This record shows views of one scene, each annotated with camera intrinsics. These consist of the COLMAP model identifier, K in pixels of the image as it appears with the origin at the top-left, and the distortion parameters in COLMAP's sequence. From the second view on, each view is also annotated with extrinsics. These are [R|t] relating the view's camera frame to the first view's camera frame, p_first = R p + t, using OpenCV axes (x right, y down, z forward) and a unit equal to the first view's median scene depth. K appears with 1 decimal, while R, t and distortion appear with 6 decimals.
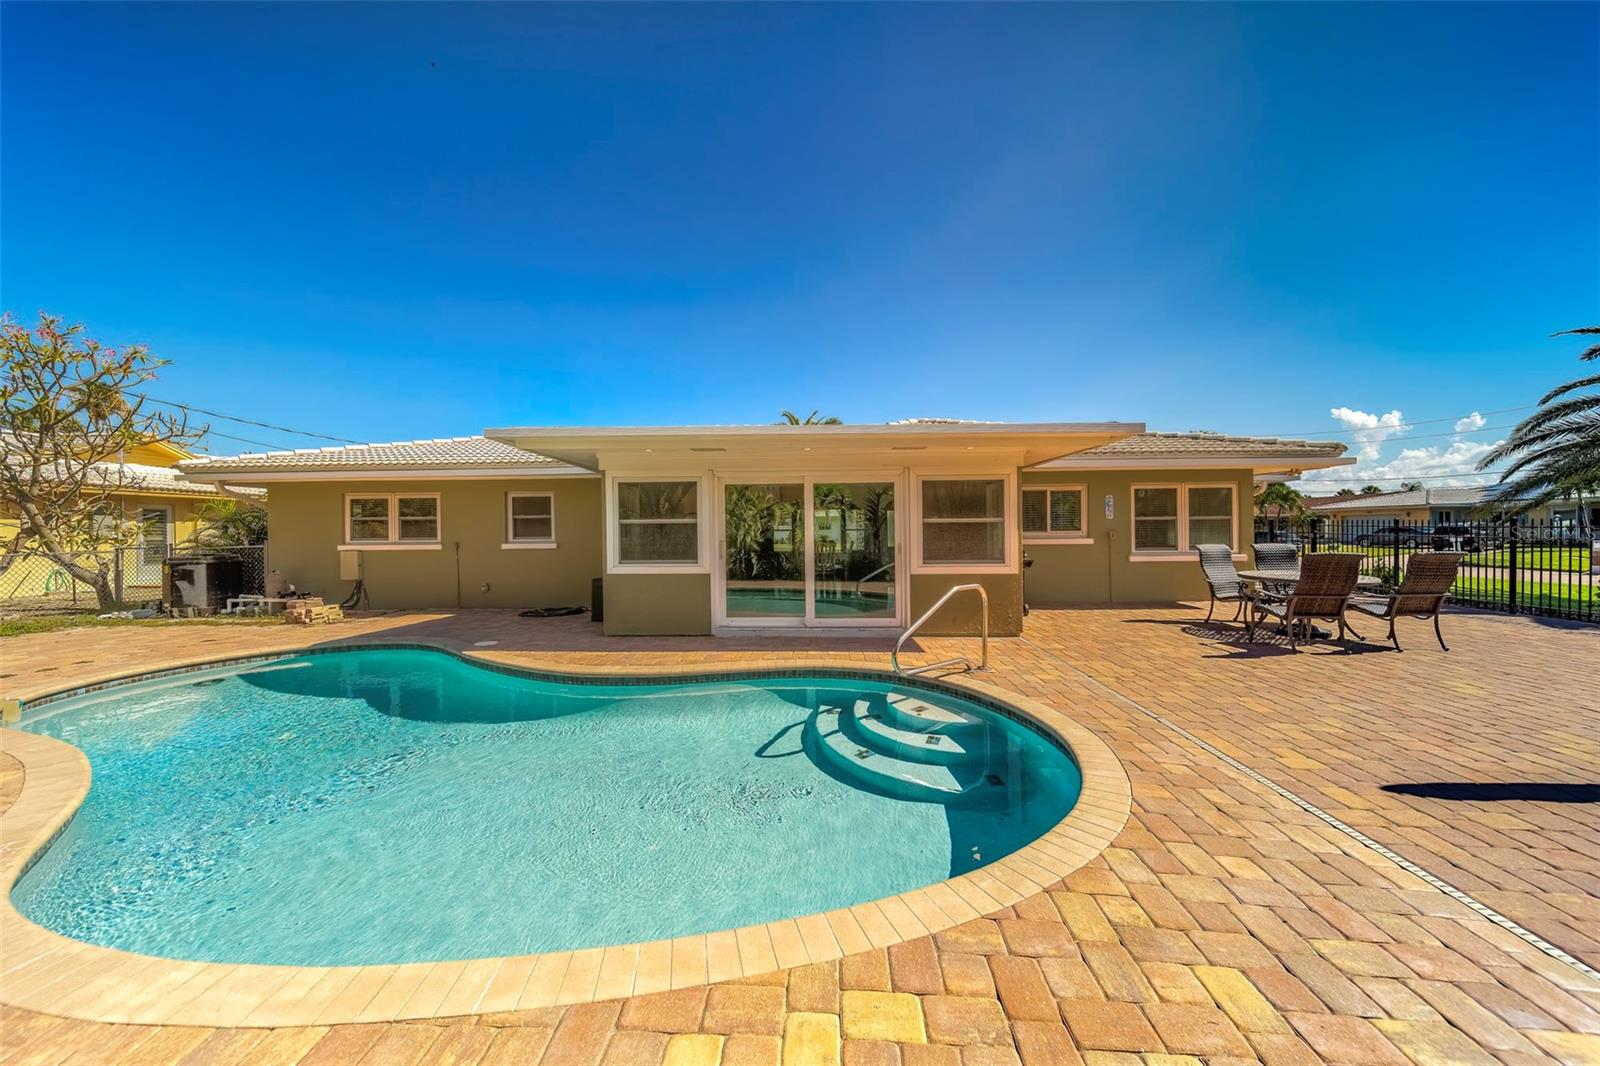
lens RADIAL K [[543.6, 0, 800.0], [0, 543.6, 533.0], [0, 0, 1]] dist [0.000183, 0.000073]
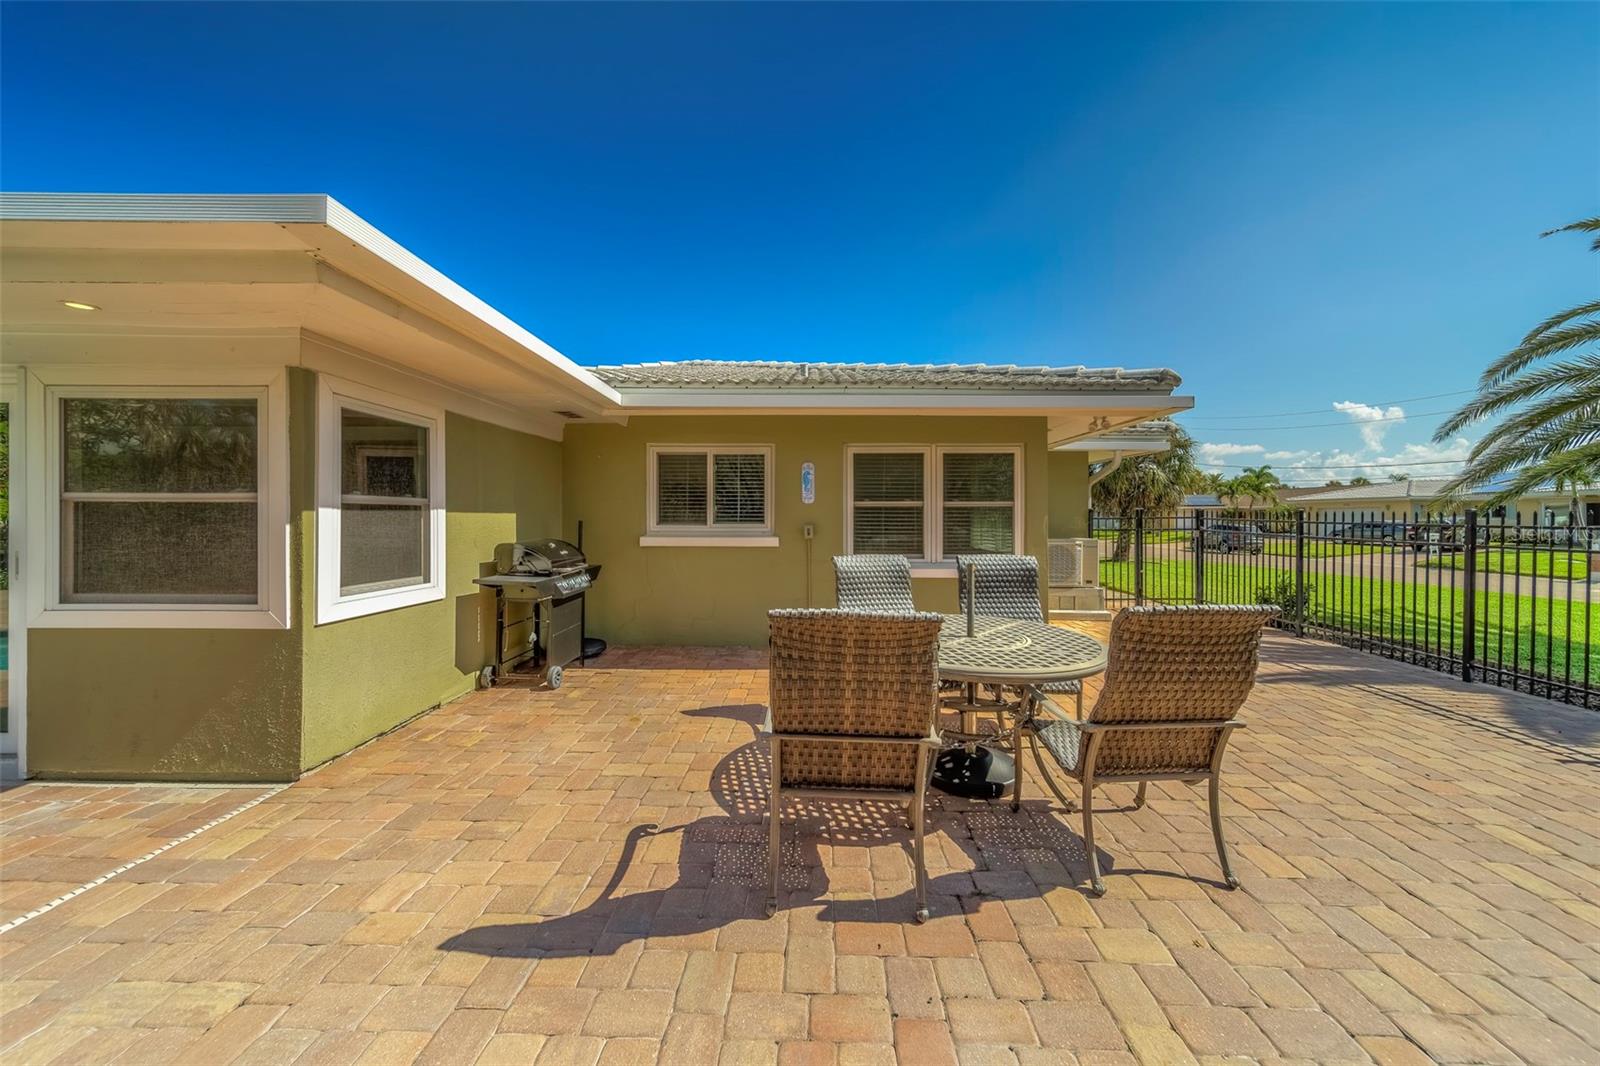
lens RADIAL K [[581.4, 0, 804.4], [0, 581.4, 525.8], [0, 0, 1]] dist [-0.000251, -0.000088]
pose [[0.999158, 0.011652, 0.039343, 0.471813], [-0.012062, 0.999875, 0.010202, -0.007758], [-0.039219, -0.010668, 0.999174, 0.334212]]
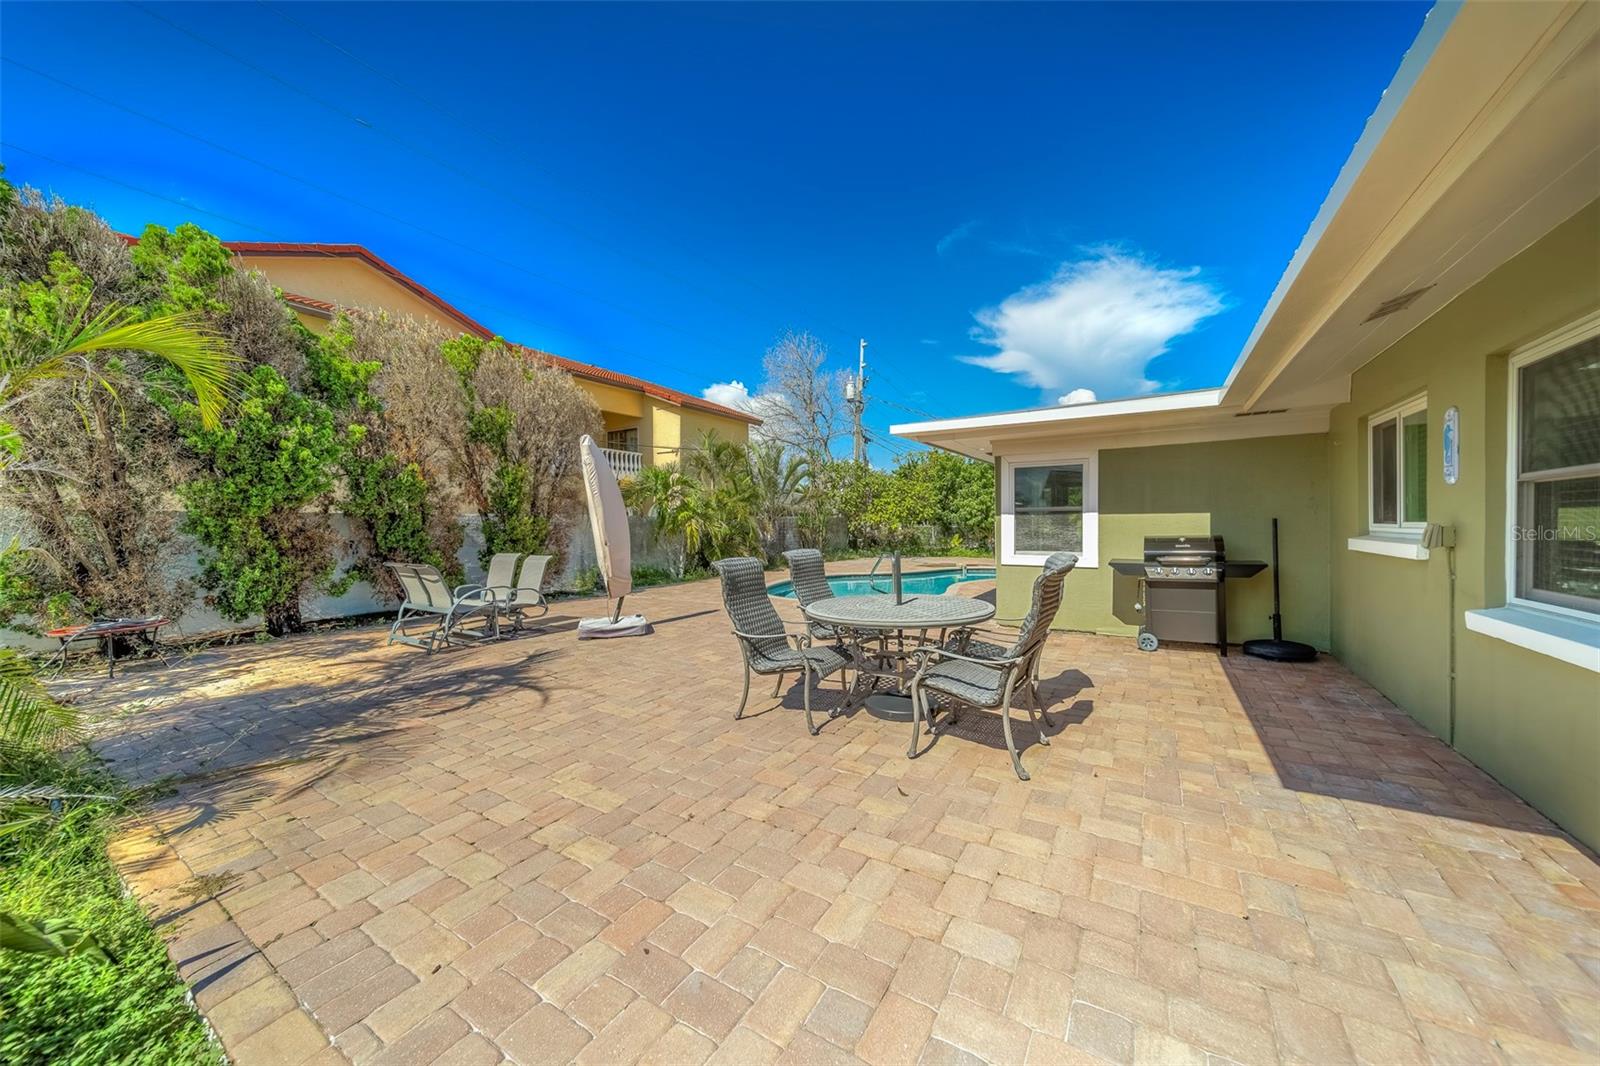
lens RADIAL K [[581.4, 0, 804.4], [0, 581.4, 525.8], [0, 0, 1]] dist [-0.000251, -0.000088]
pose [[-0.467284, 0.016550, -0.883952, 0.907796], [0.008597, 0.999863, 0.014175, -0.009046], [0.884066, -0.000975, -0.467362, 0.718262]]
